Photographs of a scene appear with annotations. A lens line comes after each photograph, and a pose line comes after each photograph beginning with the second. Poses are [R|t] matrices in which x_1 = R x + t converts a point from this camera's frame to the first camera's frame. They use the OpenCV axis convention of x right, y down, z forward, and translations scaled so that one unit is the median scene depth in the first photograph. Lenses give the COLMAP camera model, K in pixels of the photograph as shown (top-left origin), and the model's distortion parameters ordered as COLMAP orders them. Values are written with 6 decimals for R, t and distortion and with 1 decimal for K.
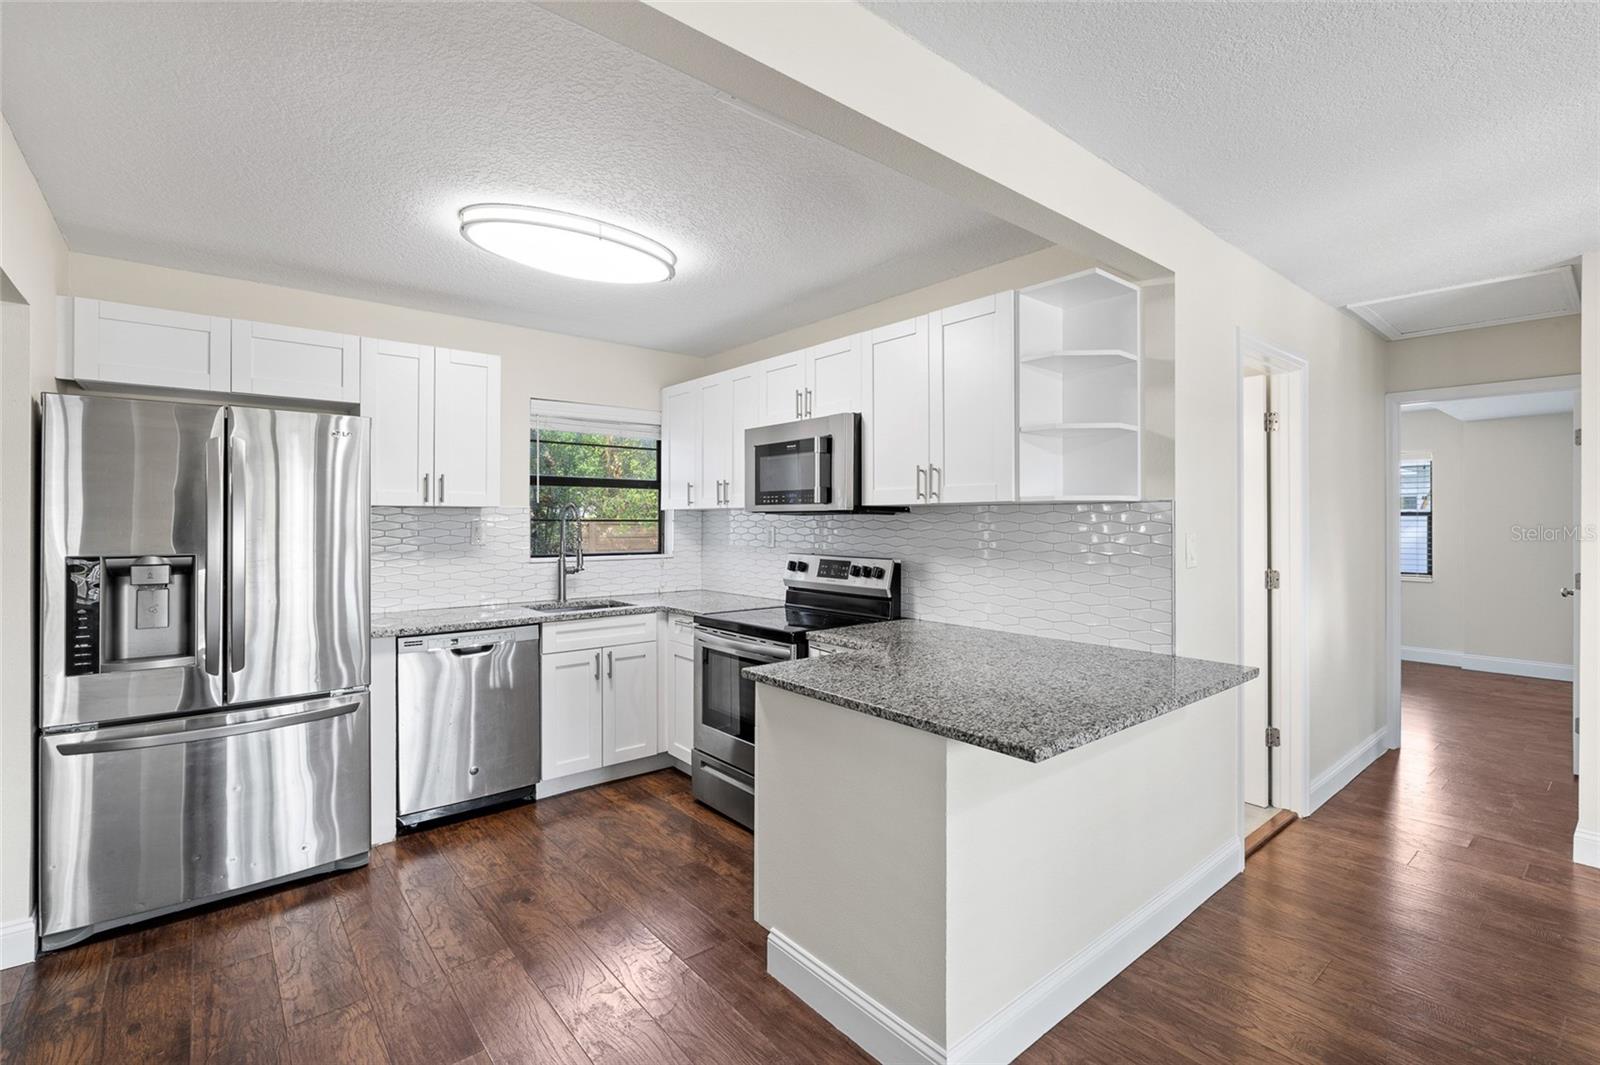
lens RADIAL K [[711.3, 0, 800.5], [0, 711.3, 525.3], [0, 0, 1]] dist [-0.007521, -0.000177]
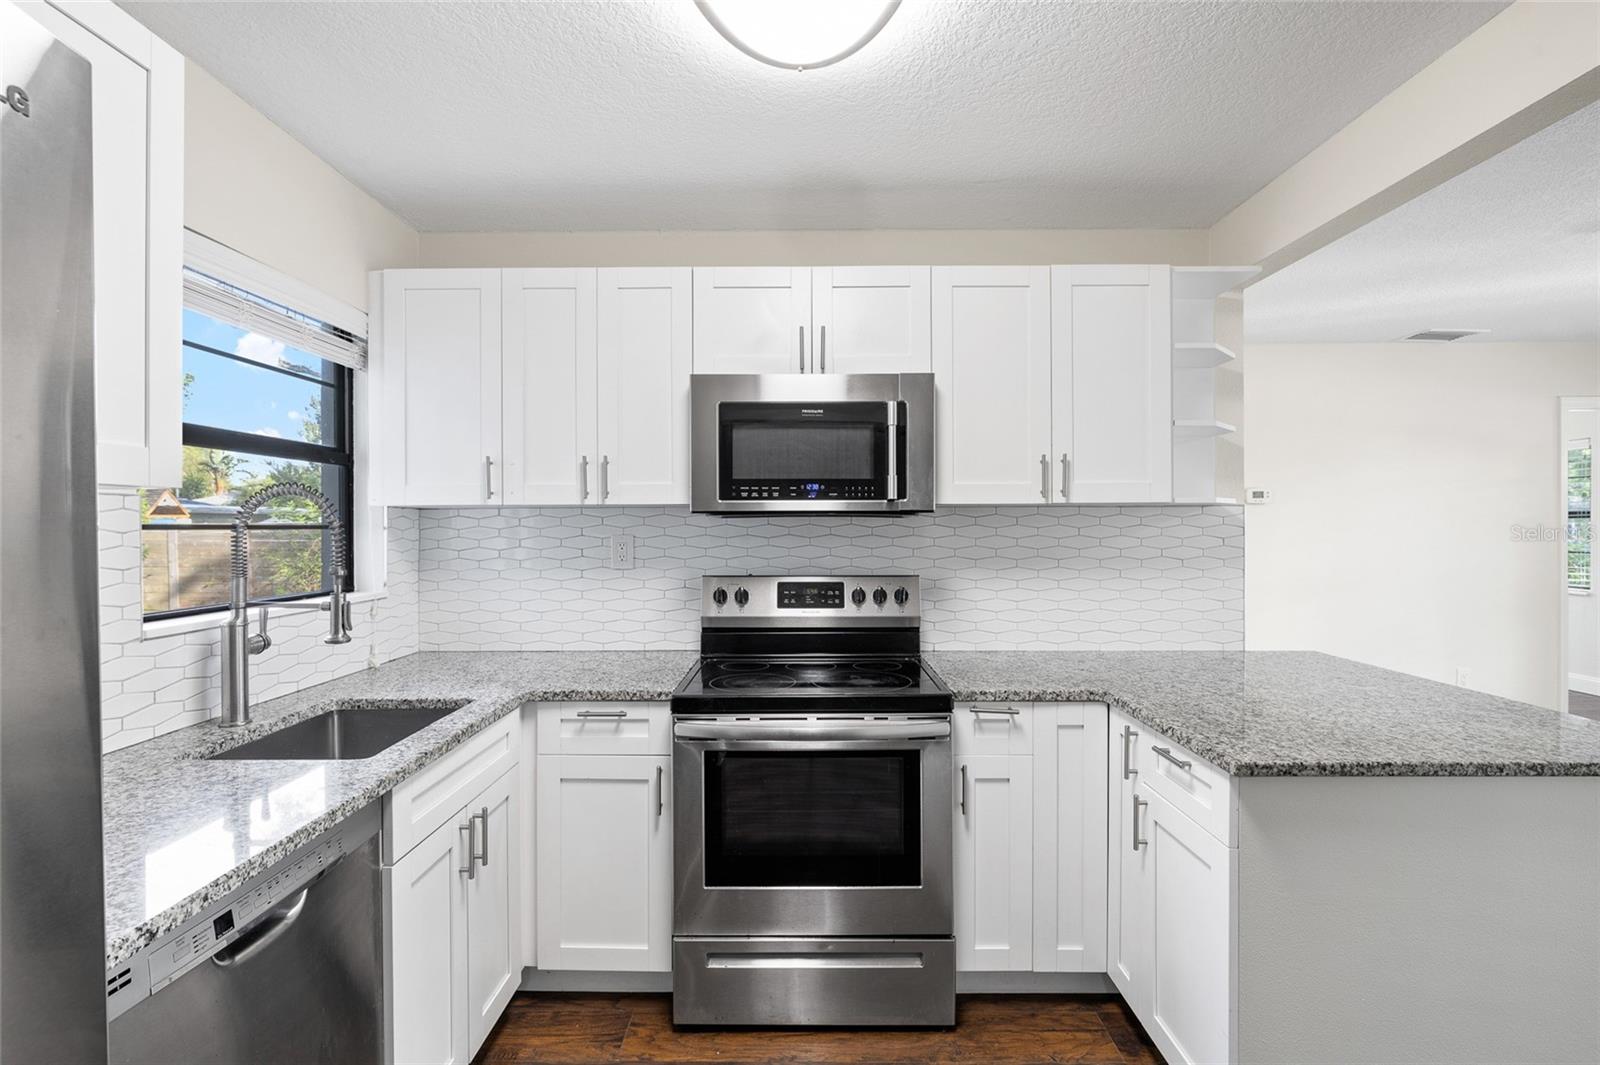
lens RADIAL K [[746.1, 0, 800.3], [0, 746.1, 527.8], [0, 0, 1]] dist [-0.004965, -0.001080]
pose [[0.654112, -0.007599, 0.756359, -0.517651], [0.008478, 0.999960, 0.002715, -0.005988], [-0.756350, 0.004636, 0.654151, 0.539419]]
